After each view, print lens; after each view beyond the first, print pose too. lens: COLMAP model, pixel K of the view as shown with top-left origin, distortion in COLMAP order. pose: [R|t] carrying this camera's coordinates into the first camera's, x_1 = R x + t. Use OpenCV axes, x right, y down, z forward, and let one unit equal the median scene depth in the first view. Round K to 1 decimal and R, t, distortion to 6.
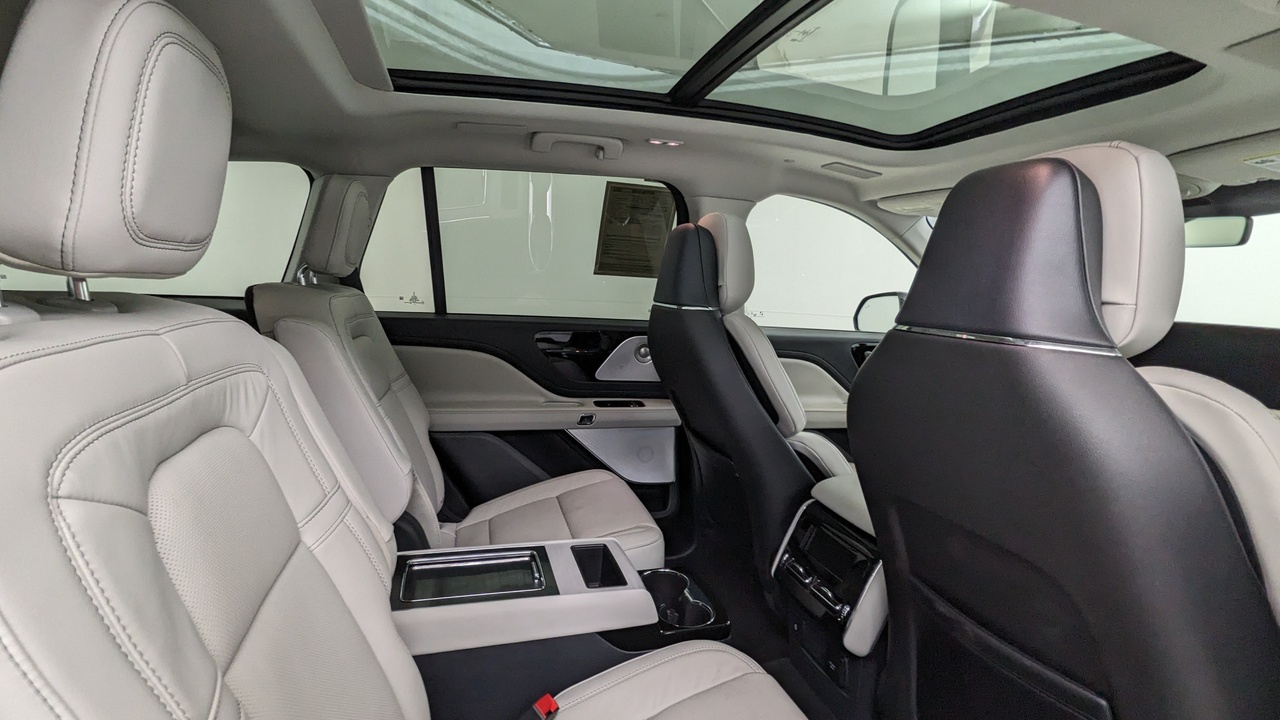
lens RADIAL K [[608.7, 0, 640.0], [0, 608.7, 360.0], [0, 0, 1]] dist [0.001073, -0.000552]
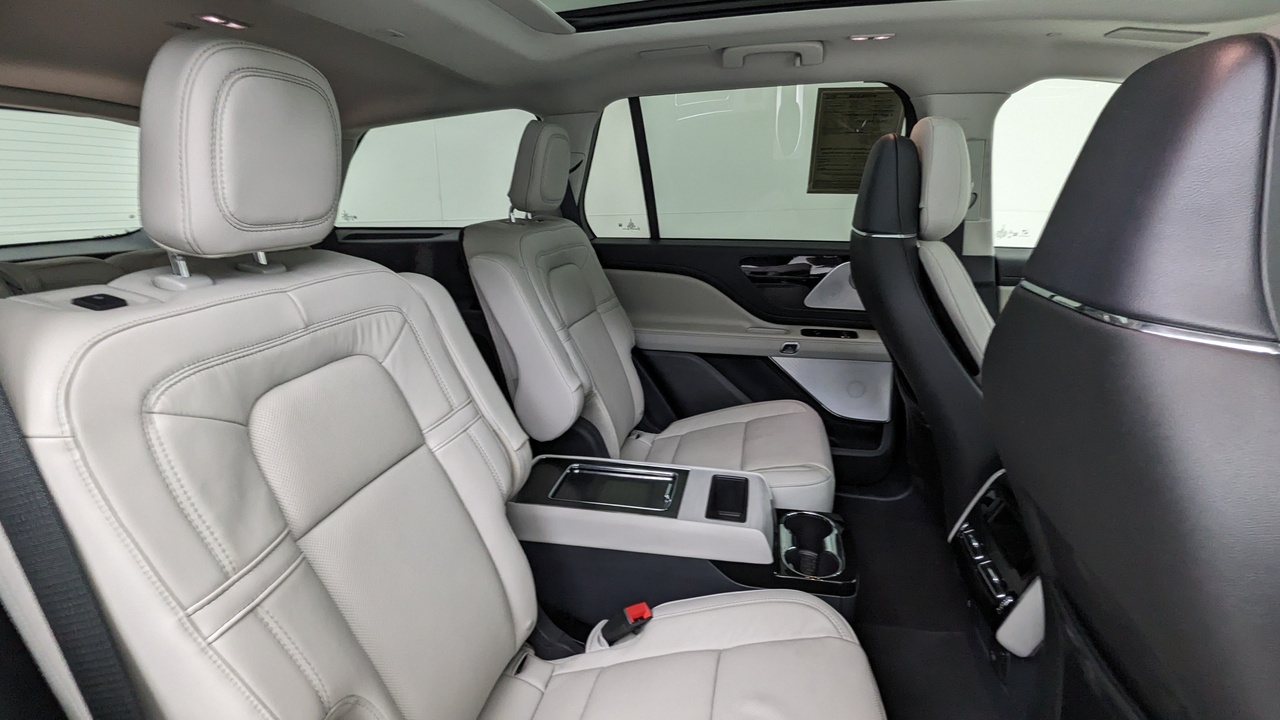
lens RADIAL K [[608.7, 0, 640.0], [0, 608.7, 360.0], [0, 0, 1]] dist [0.001073, -0.000552]
pose [[0.888110, 0.081536, -0.452341, 0.169260], [-0.013776, 0.988420, 0.151119, -0.032358], [0.459424, -0.127979, 0.878949, 0.039162]]
